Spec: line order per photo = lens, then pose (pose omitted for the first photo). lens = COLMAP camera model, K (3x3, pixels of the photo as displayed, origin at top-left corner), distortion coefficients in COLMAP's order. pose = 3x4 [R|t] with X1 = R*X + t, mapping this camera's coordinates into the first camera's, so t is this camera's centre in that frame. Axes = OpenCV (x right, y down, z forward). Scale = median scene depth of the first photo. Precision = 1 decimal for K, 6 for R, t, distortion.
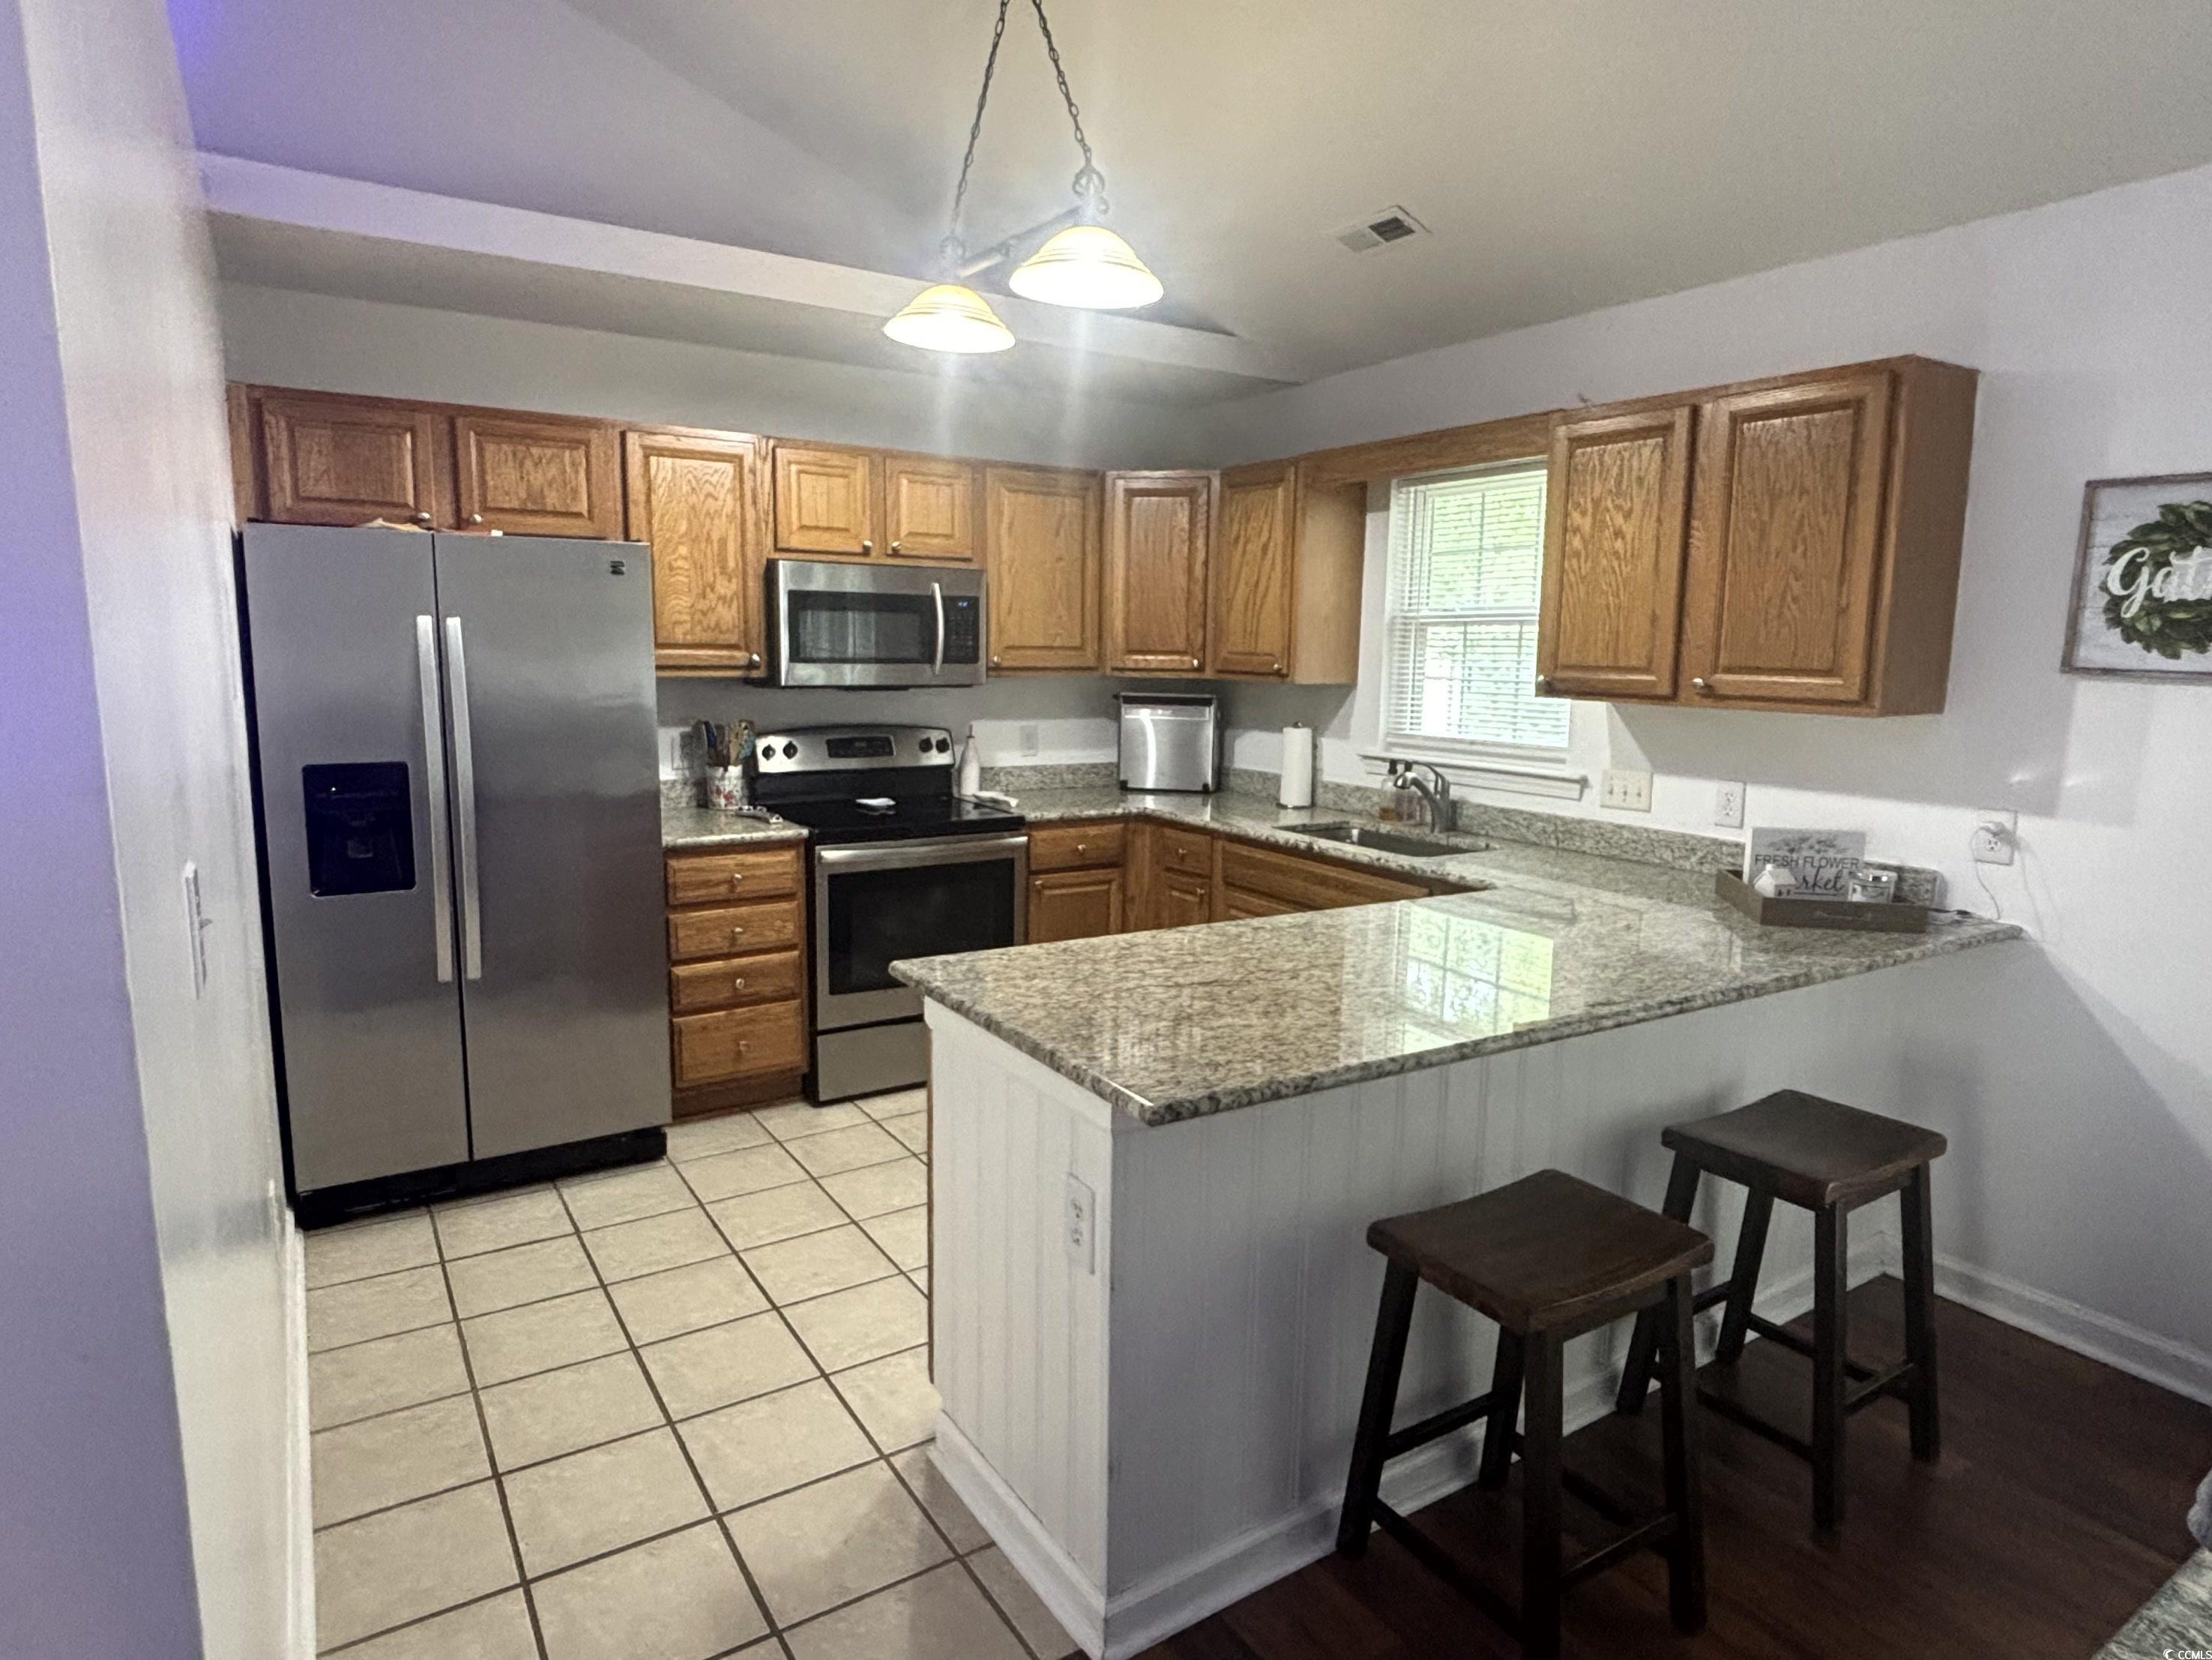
lens RADIAL K [[1245.3, 0, 1114.2], [0, 1245.3, 836.5], [0, 0, 1]] dist [-0.007296, -0.006850]
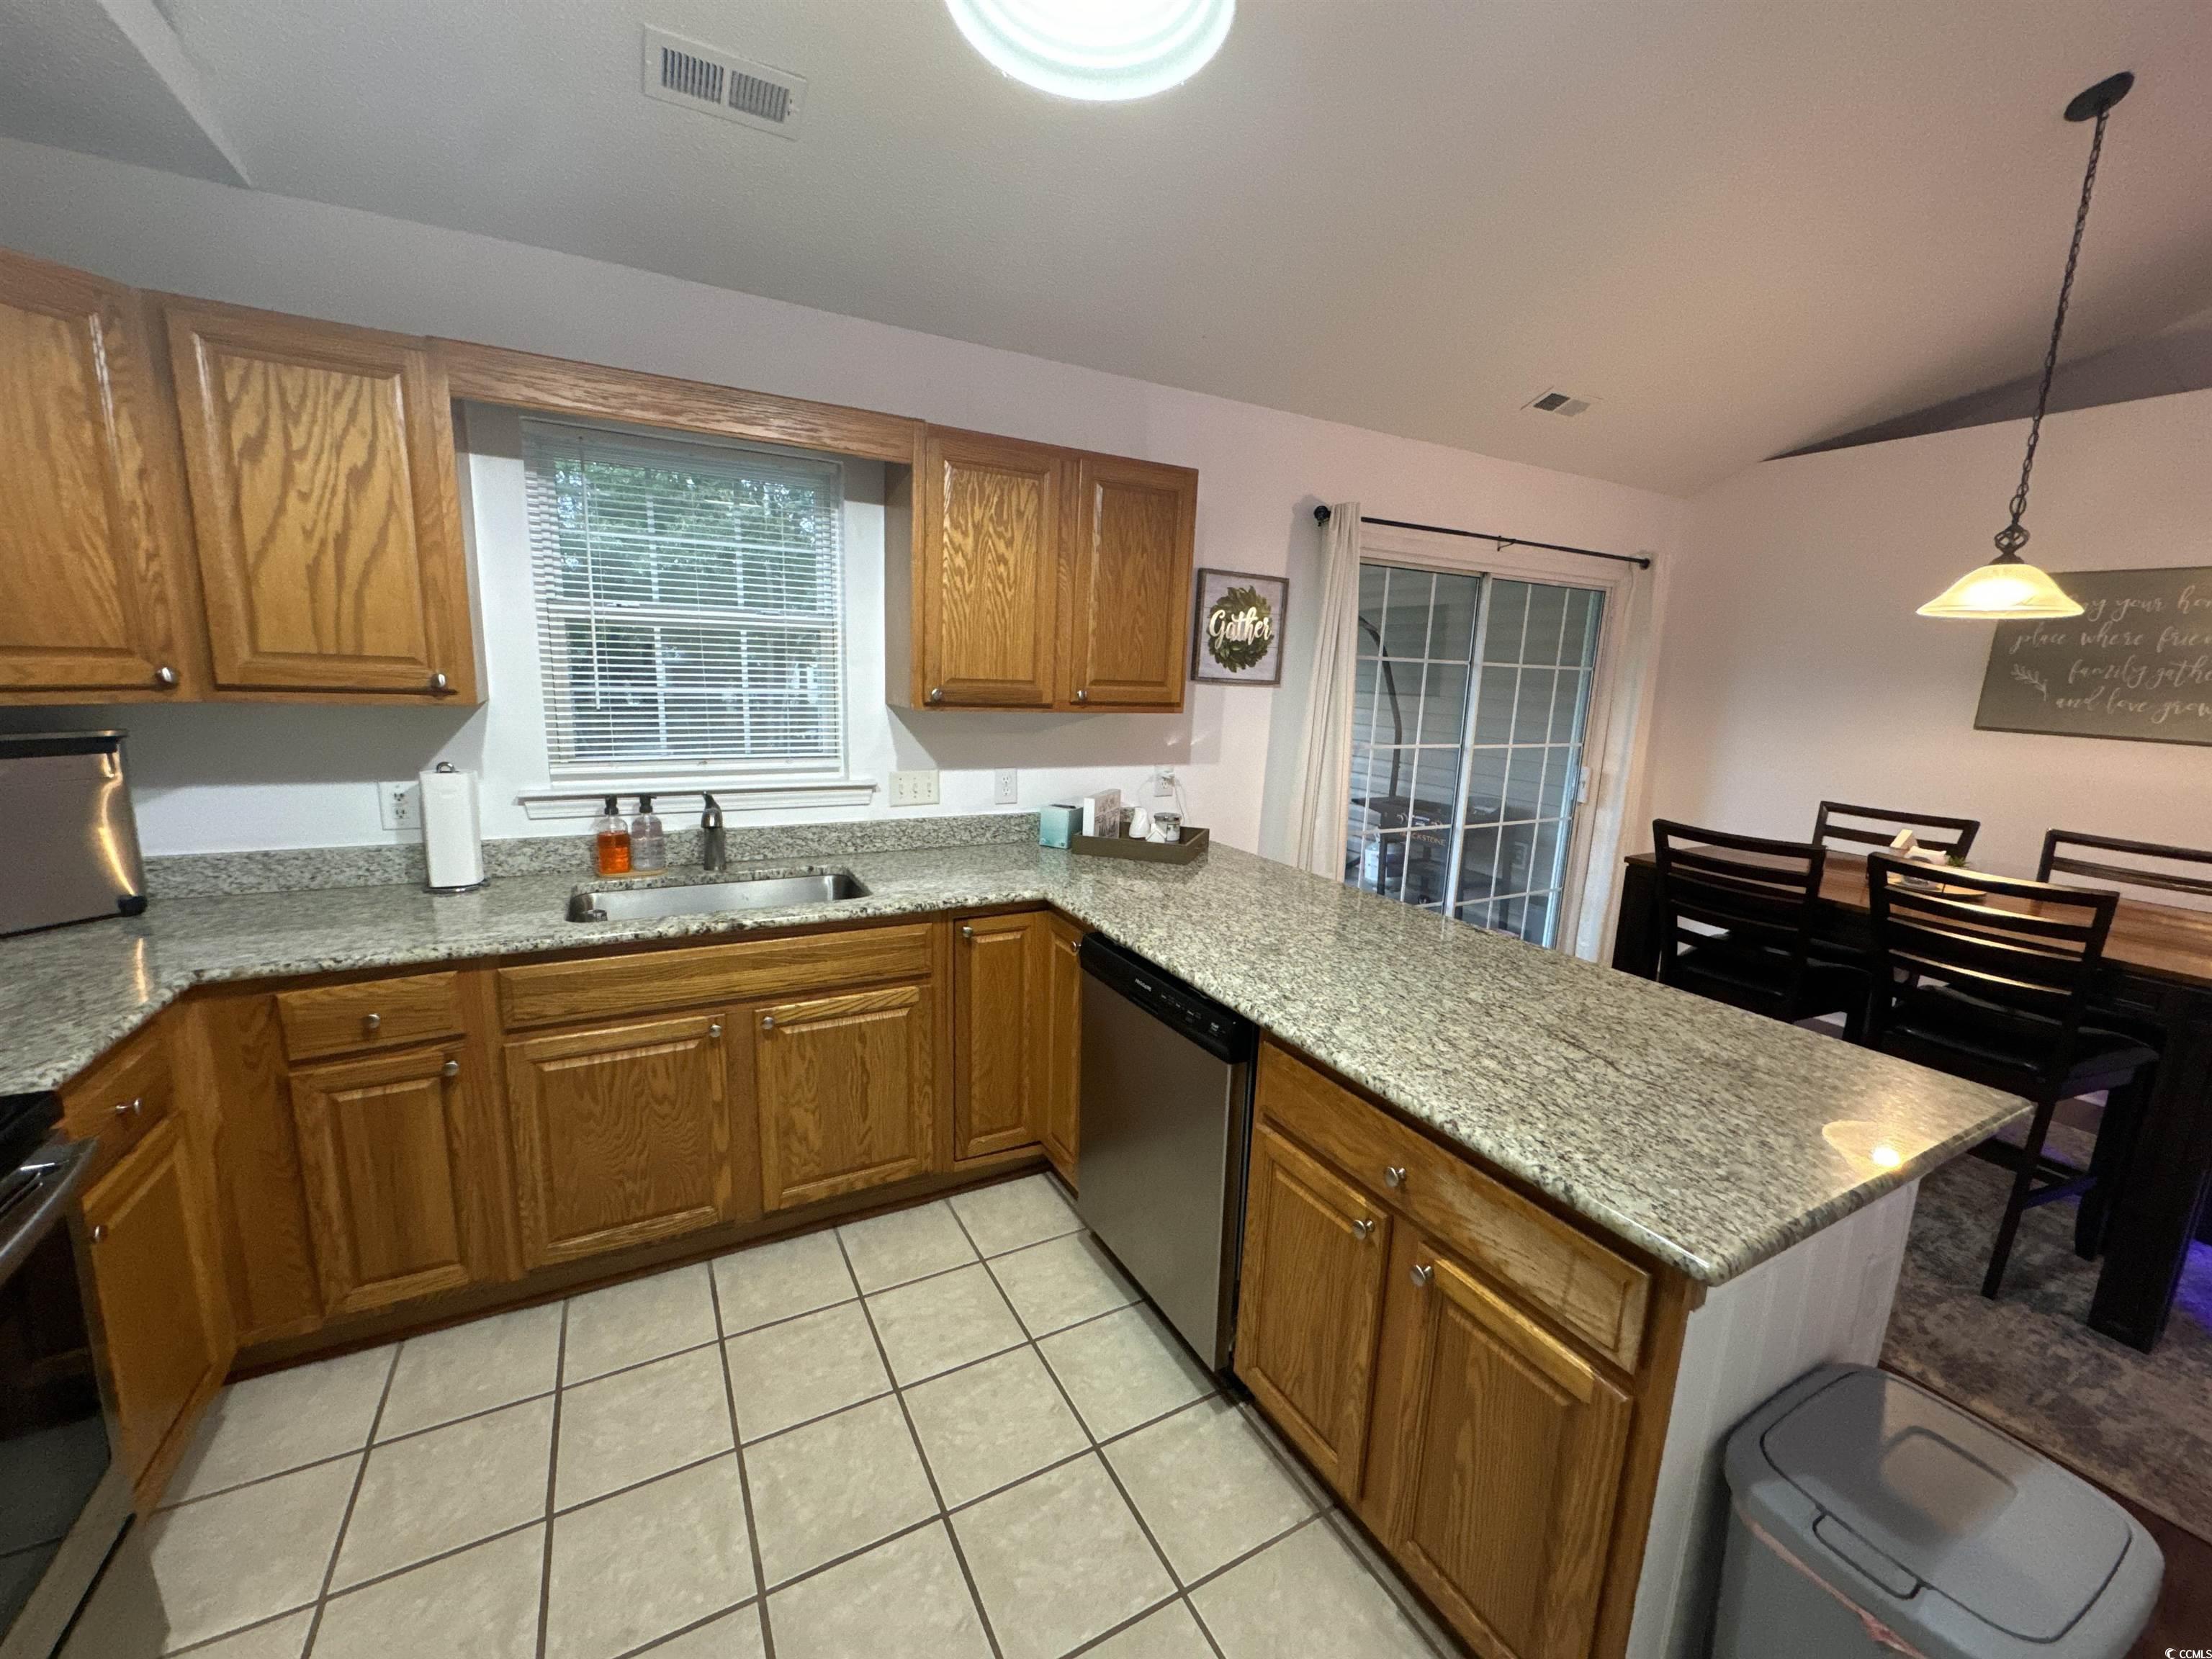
lens RADIAL K [[880.4, 0, 1101.3], [0, 880.4, 824.7], [0, 0, 1]] dist [-0.005952, 0.001633]
pose [[0.079468, -0.190567, 0.978452, -0.357118], [0.116807, 0.976575, 0.180715, -0.129959], [-0.989970, 0.099929, 0.099866, 0.773861]]
